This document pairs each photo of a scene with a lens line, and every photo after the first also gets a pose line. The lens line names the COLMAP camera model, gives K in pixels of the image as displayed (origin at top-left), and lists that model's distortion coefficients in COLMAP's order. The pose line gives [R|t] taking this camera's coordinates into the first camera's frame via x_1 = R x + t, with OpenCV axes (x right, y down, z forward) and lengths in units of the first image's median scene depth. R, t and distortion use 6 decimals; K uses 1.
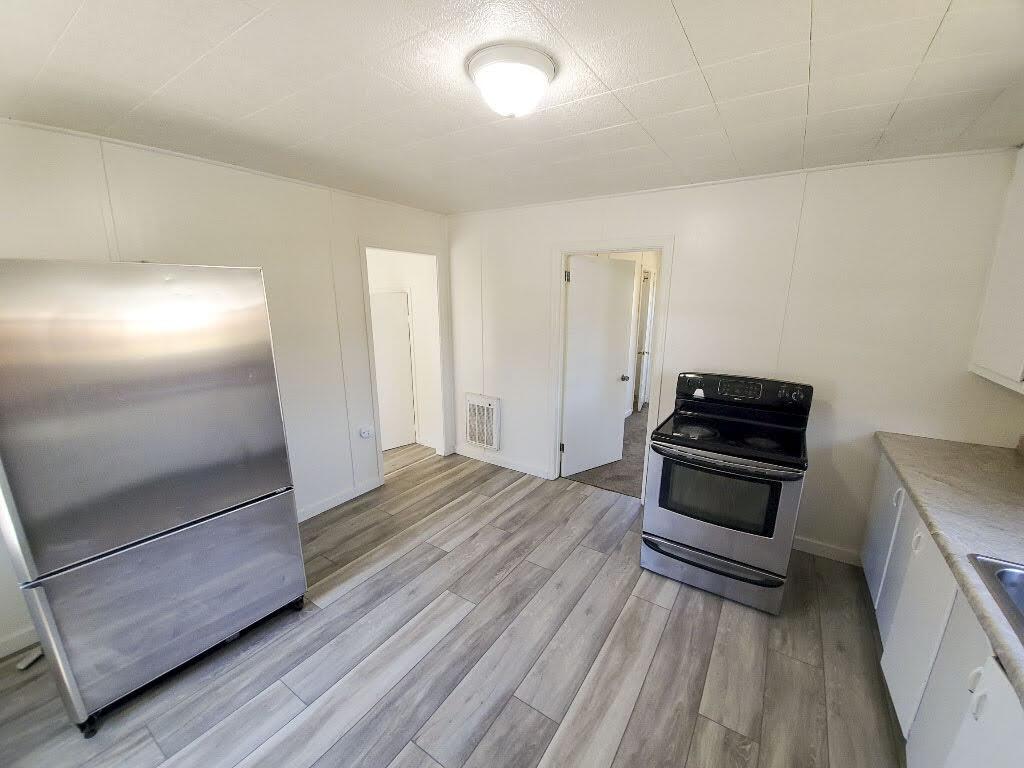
lens RADIAL K [[404.7, 0, 522.7], [0, 404.7, 397.6], [0, 0, 1]] dist [0.011958, -0.015397]
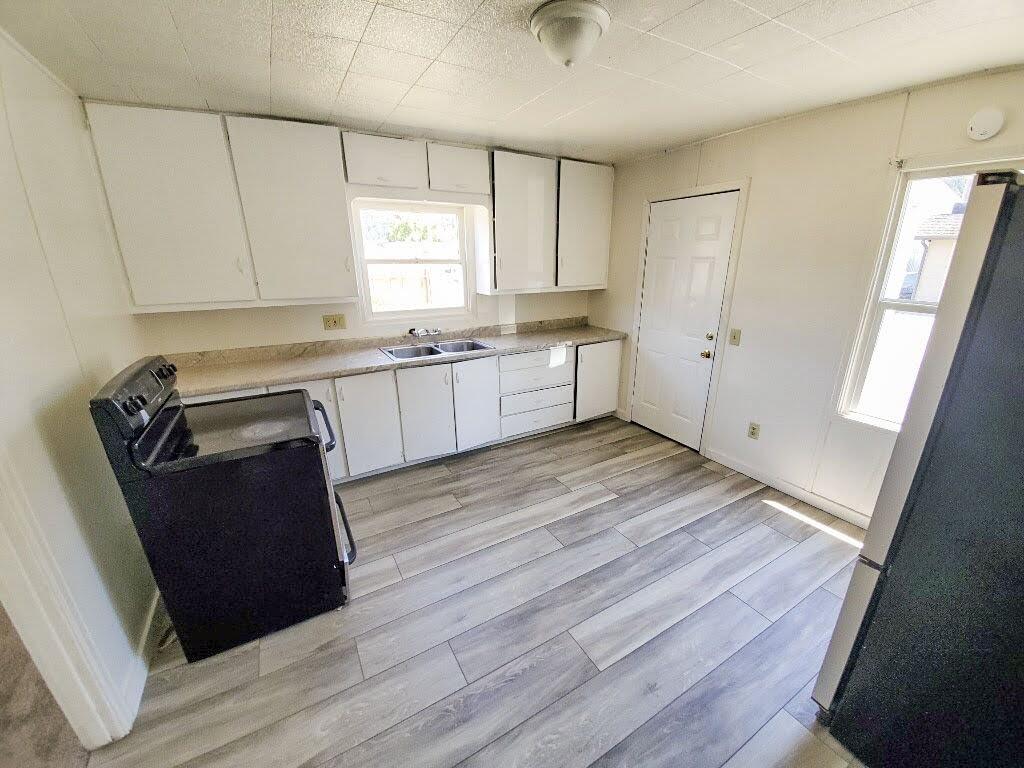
lens RADIAL K [[404.7, 0, 522.7], [0, 404.7, 397.6], [0, 0, 1]] dist [0.011958, -0.015397]
pose [[-0.894848, -0.148780, 0.420846, -0.315783], [0.104305, 0.847020, 0.521228, -0.327403], [-0.434013, 0.510316, -0.742435, 1.450341]]
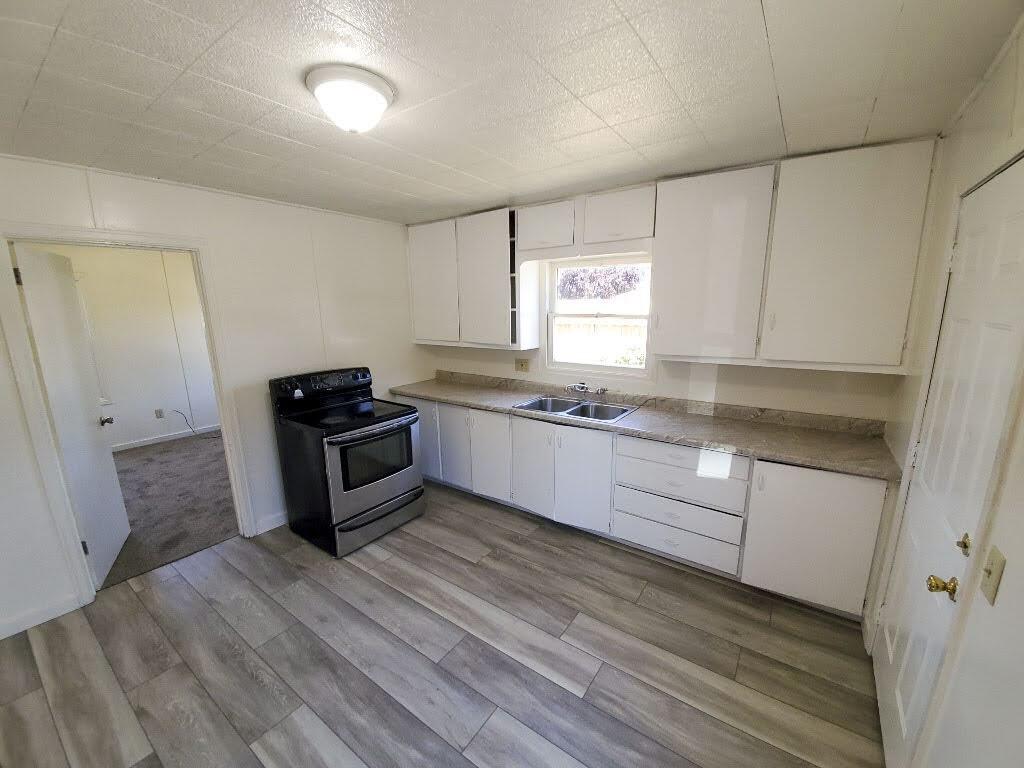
lens RADIAL K [[404.7, 0, 522.7], [0, 404.7, 397.6], [0, 0, 1]] dist [0.011958, -0.015397]
pose [[0.032072, -0.230473, 0.972550, -0.739677], [0.248536, 0.944326, 0.215589, -0.104797], [-0.968092, 0.234799, 0.087568, 0.405225]]
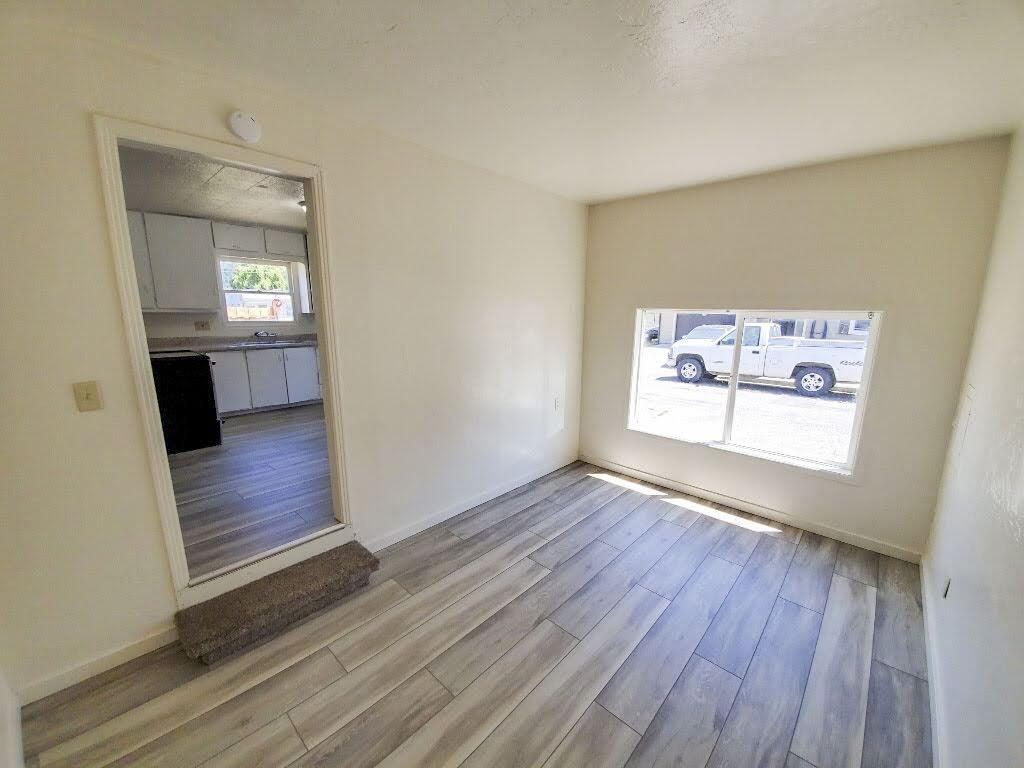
lens RADIAL K [[404.7, 0, 522.7], [0, 404.7, 397.6], [0, 0, 1]] dist [0.011958, -0.015397]
pose [[-0.987802, -0.049205, 0.147736, -1.302817], [0.020200, 0.900253, 0.434899, -0.489196], [-0.154398, 0.432578, -0.888278, 2.542646]]
